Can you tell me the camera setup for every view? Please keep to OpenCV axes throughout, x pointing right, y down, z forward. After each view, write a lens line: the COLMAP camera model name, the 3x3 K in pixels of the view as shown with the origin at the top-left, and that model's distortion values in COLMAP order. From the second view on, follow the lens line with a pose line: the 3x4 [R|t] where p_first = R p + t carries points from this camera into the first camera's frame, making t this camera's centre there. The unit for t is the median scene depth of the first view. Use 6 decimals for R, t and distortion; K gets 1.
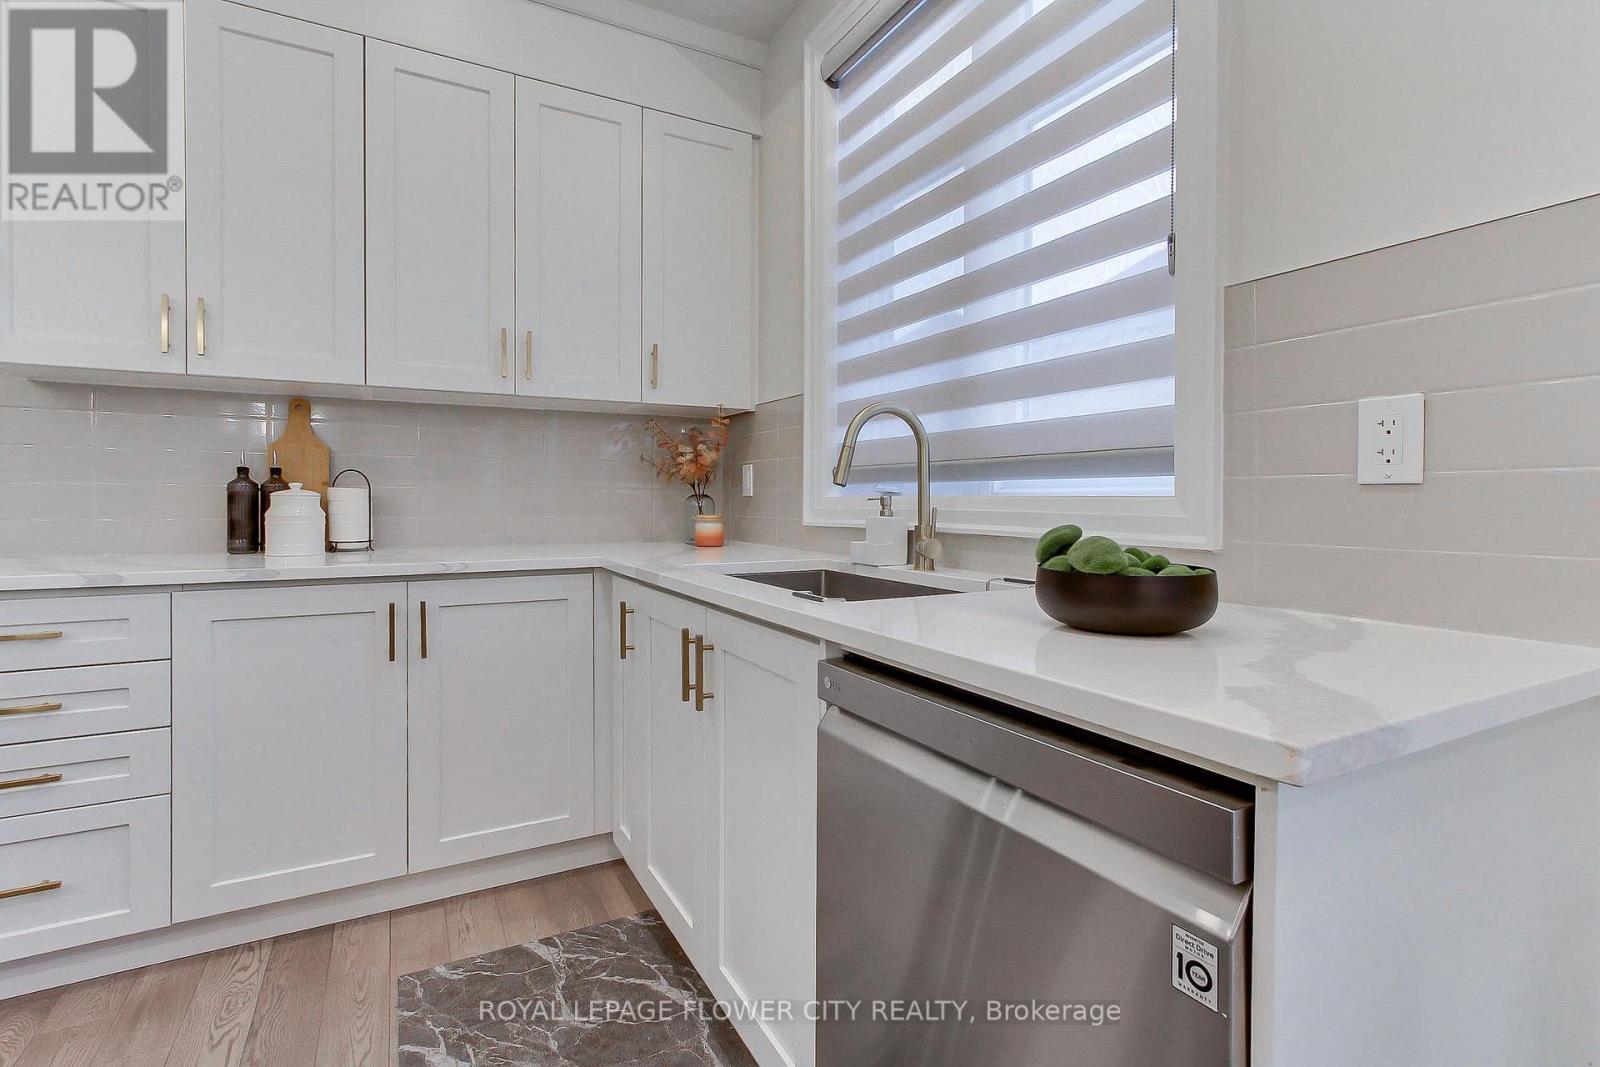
lens RADIAL K [[744.3, 0, 782.0], [0, 744.3, 510.8], [0, 0, 1]] dist [-0.000469, 0.000075]
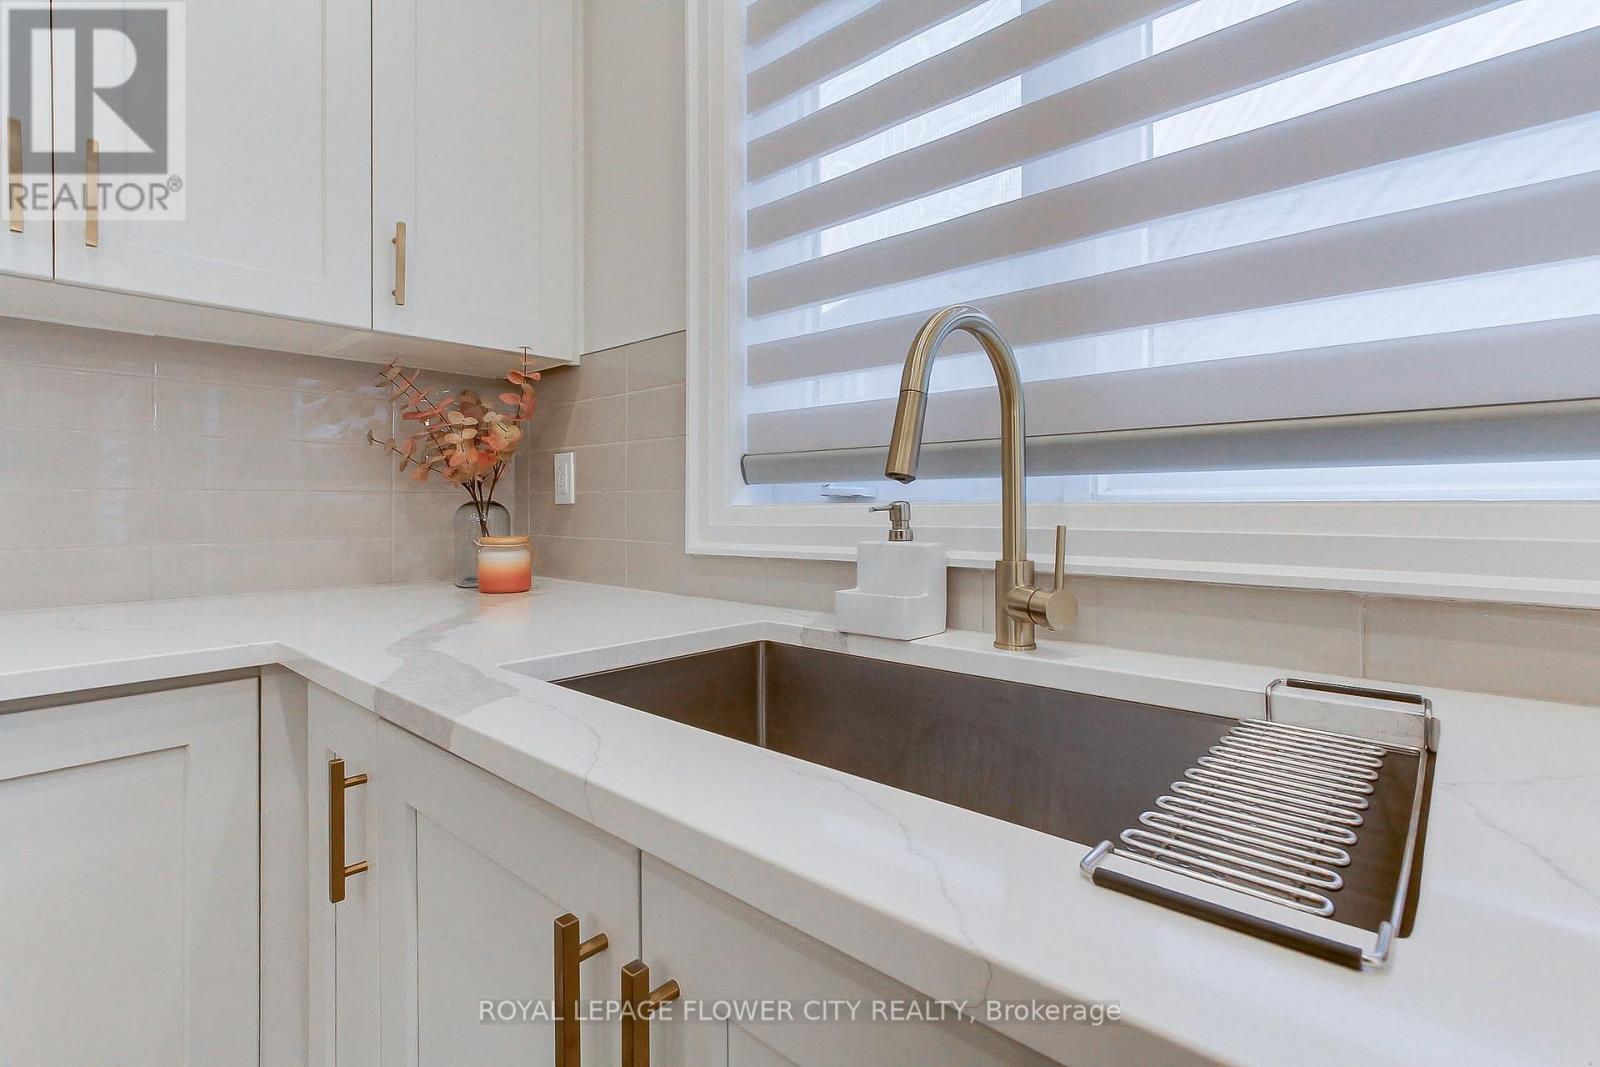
lens RADIAL K [[758.8, 0, 793.0], [0, 758.8, 504.2], [0, 0, 1]] dist [0.001229, 0.001460]
pose [[0.942816, -0.004348, 0.333286, -0.094279], [0.010374, 0.999813, -0.016303, -0.009032], [-0.333153, 0.018828, 0.942685, 0.423046]]
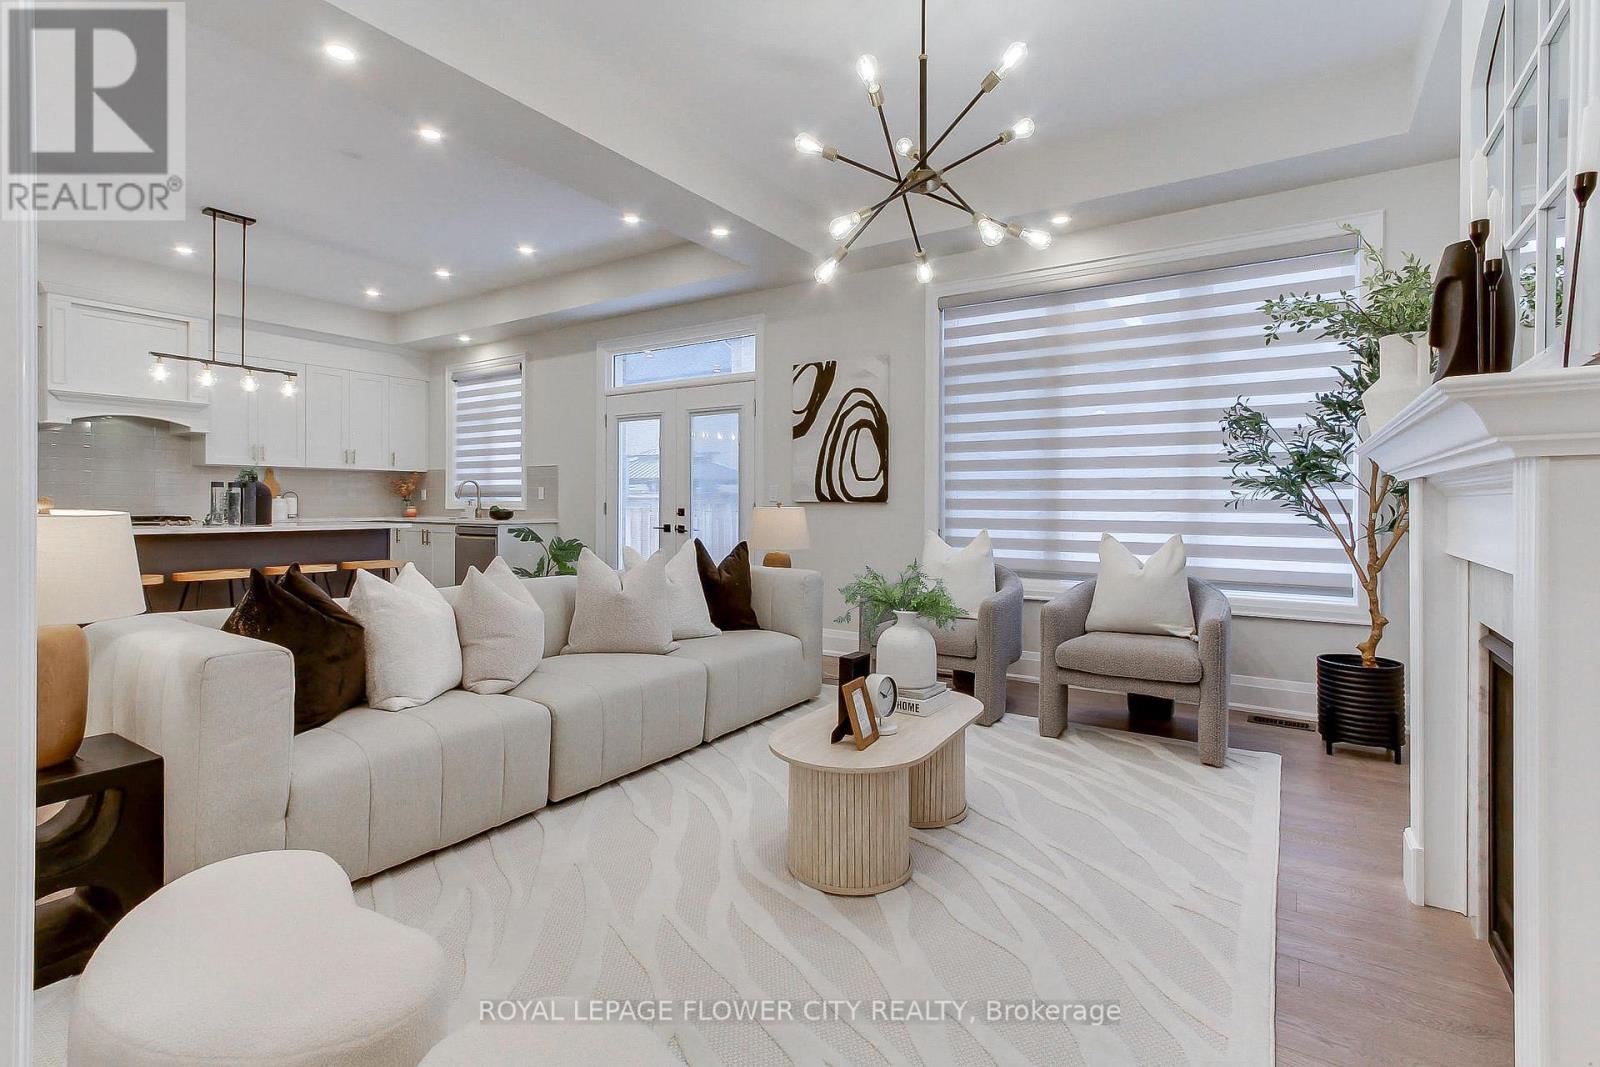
lens RADIAL K [[758.8, 0, 793.0], [0, 758.8, 504.2], [0, 0, 1]] dist [0.001229, 0.001460]
pose [[0.885396, -0.005279, 0.464807, -0.180997], [0.009770, 0.999926, -0.007254, 0.038636], [-0.464734, 0.010964, 0.885382, -2.838224]]
